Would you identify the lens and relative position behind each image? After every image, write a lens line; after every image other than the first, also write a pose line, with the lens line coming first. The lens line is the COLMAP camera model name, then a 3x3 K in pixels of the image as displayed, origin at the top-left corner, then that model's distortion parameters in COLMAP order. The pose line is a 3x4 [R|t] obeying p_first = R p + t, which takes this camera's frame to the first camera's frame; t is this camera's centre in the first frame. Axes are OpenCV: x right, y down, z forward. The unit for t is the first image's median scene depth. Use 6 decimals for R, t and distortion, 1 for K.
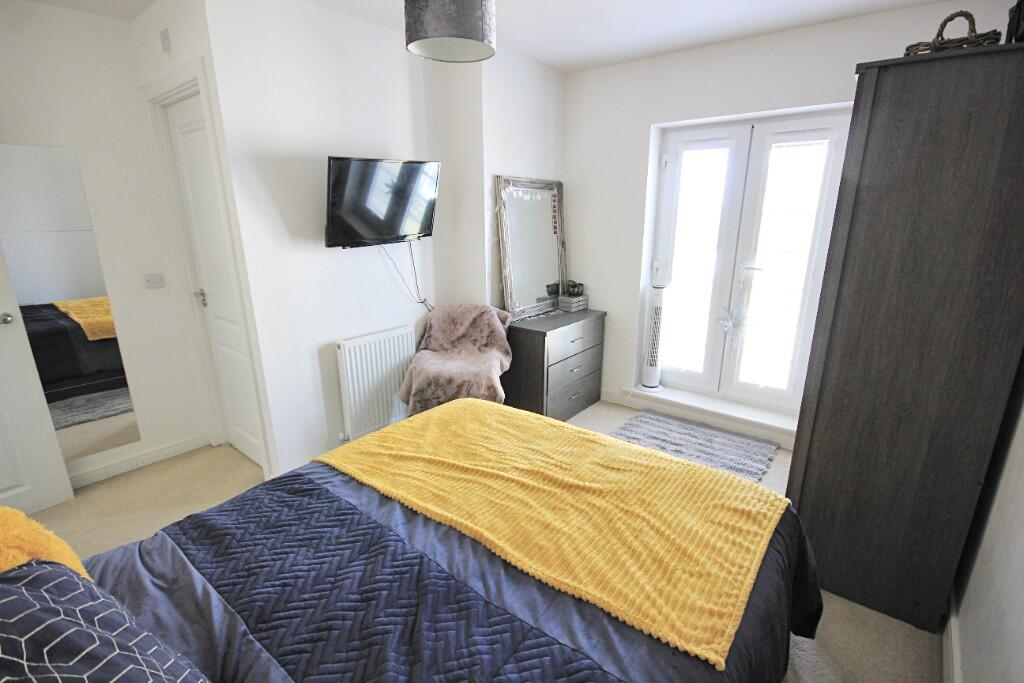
lens RADIAL K [[473.5, 0, 513.9], [0, 473.5, 343.3], [0, 0, 1]] dist [0.001969, -0.000820]
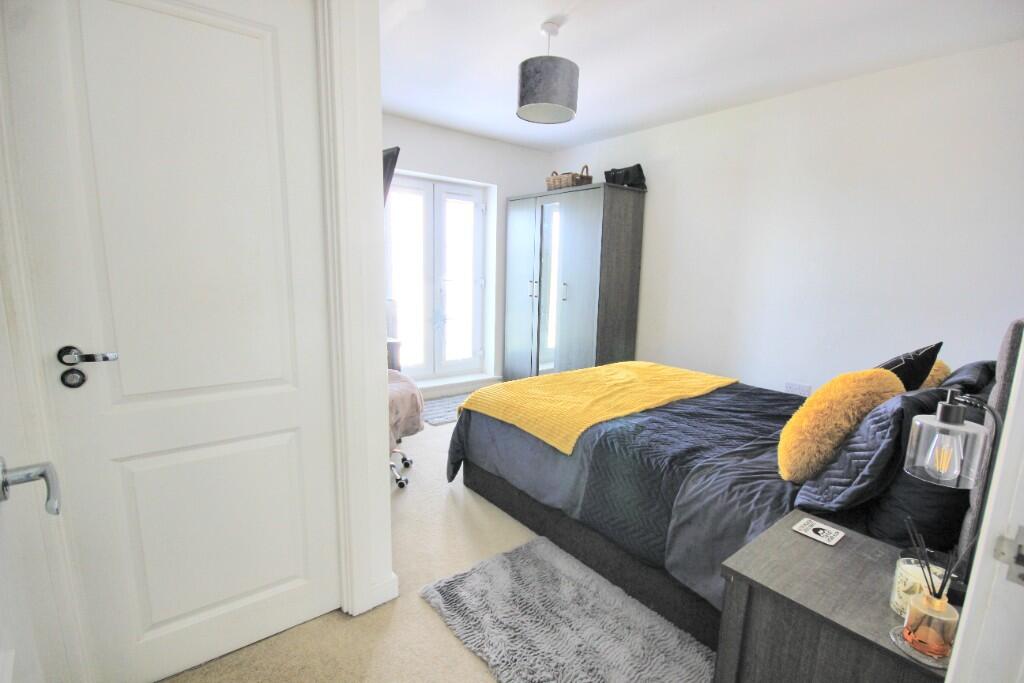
lens RADIAL K [[473.5, 0, 512.2], [0, 473.5, 342.6], [0, 0, 1]] dist [0.001969, -0.000820]
pose [[0.260161, -0.169273, 0.950612, -1.240432], [0.238640, 0.965243, 0.106568, -0.113833], [-0.935611, 0.199129, 0.291514, 0.597498]]
